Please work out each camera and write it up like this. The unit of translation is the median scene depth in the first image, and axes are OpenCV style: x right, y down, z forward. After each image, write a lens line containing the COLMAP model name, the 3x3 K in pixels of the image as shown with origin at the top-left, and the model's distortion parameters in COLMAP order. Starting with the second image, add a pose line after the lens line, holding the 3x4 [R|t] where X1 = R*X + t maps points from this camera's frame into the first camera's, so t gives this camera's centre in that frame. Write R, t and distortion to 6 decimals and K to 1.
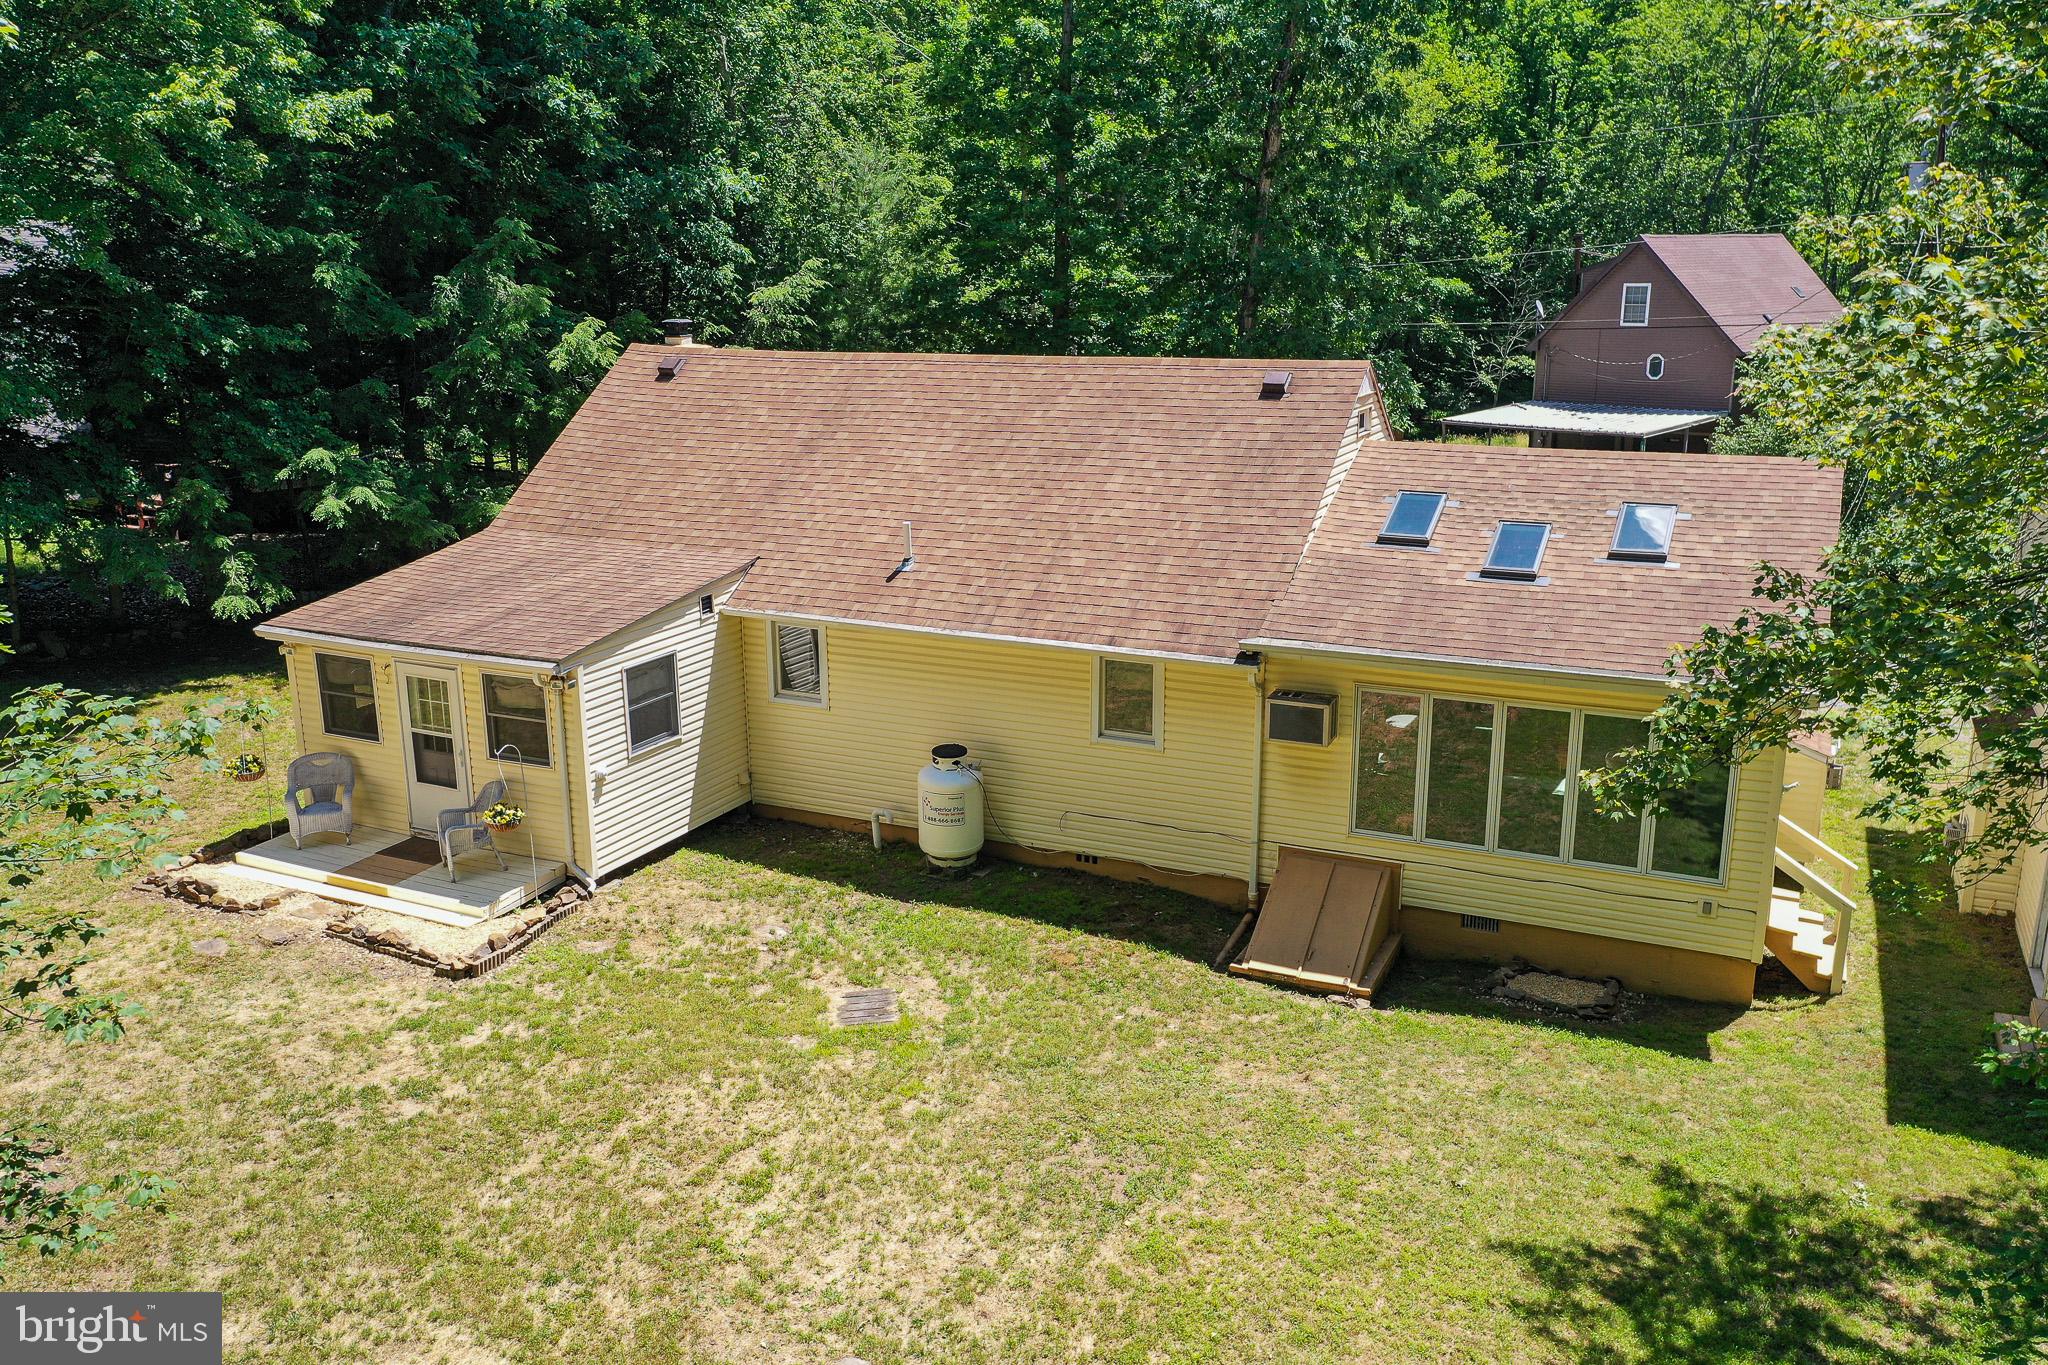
lens RADIAL K [[1644.7, 0, 1024.0], [0, 1644.7, 682.5], [0, 0, 1]] dist [0.032841, 0.008926]
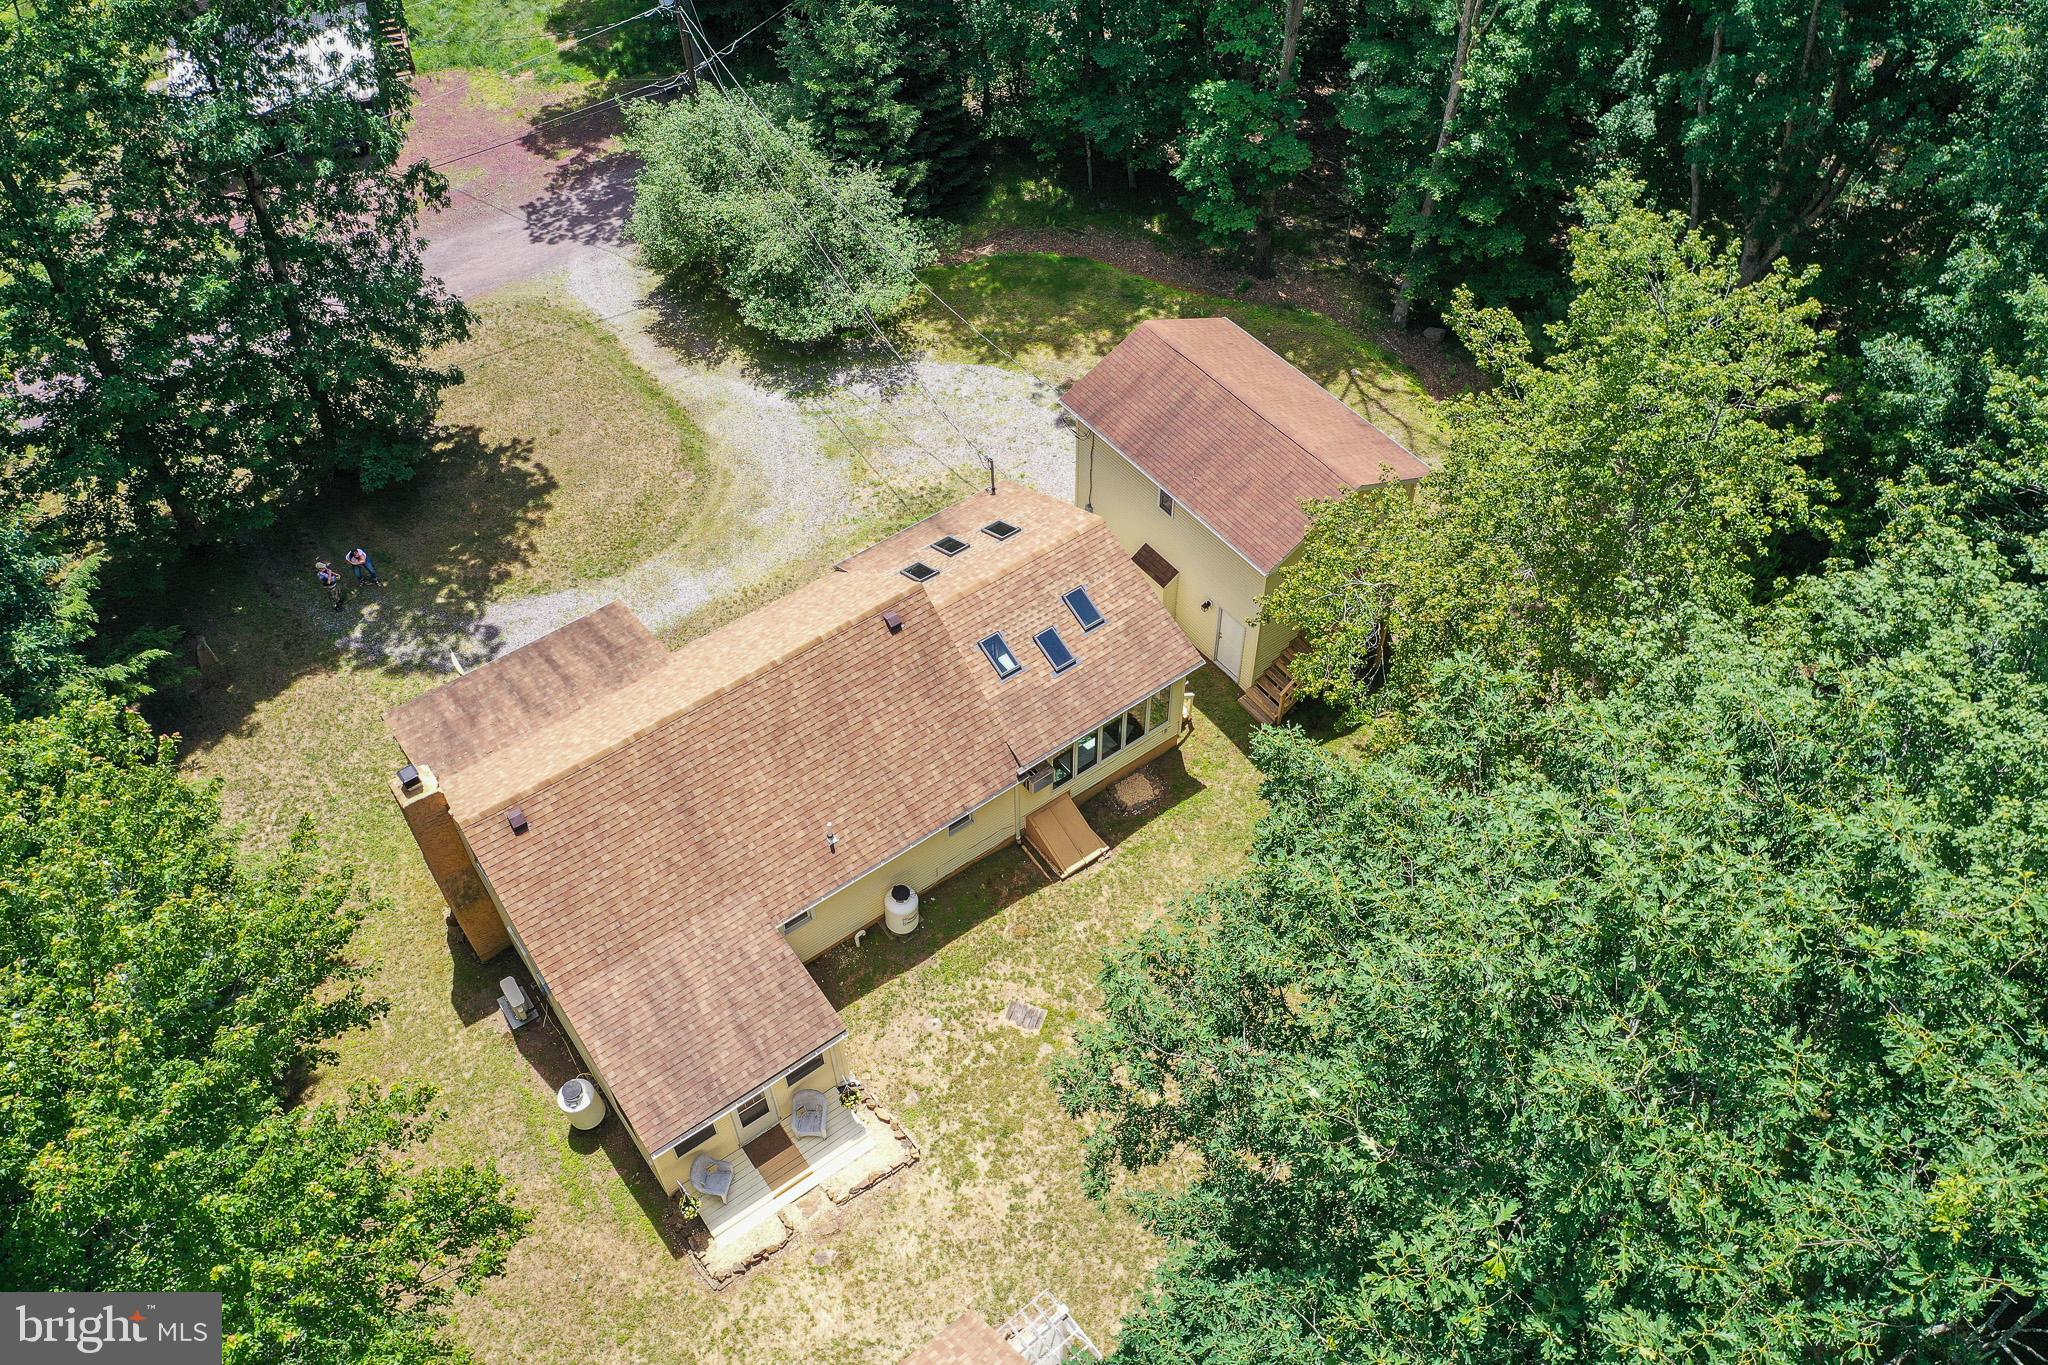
lens RADIAL K [[1644.7, 0, 1024.0], [0, 1644.7, 682.5], [0, 0, 1]] dist [0.032841, 0.008926]
pose [[0.466154, -0.669583, 0.578238, -1.043082], [0.218225, 0.720425, 0.658305, -1.545799], [-0.857367, -0.180686, 0.481949, -0.018856]]
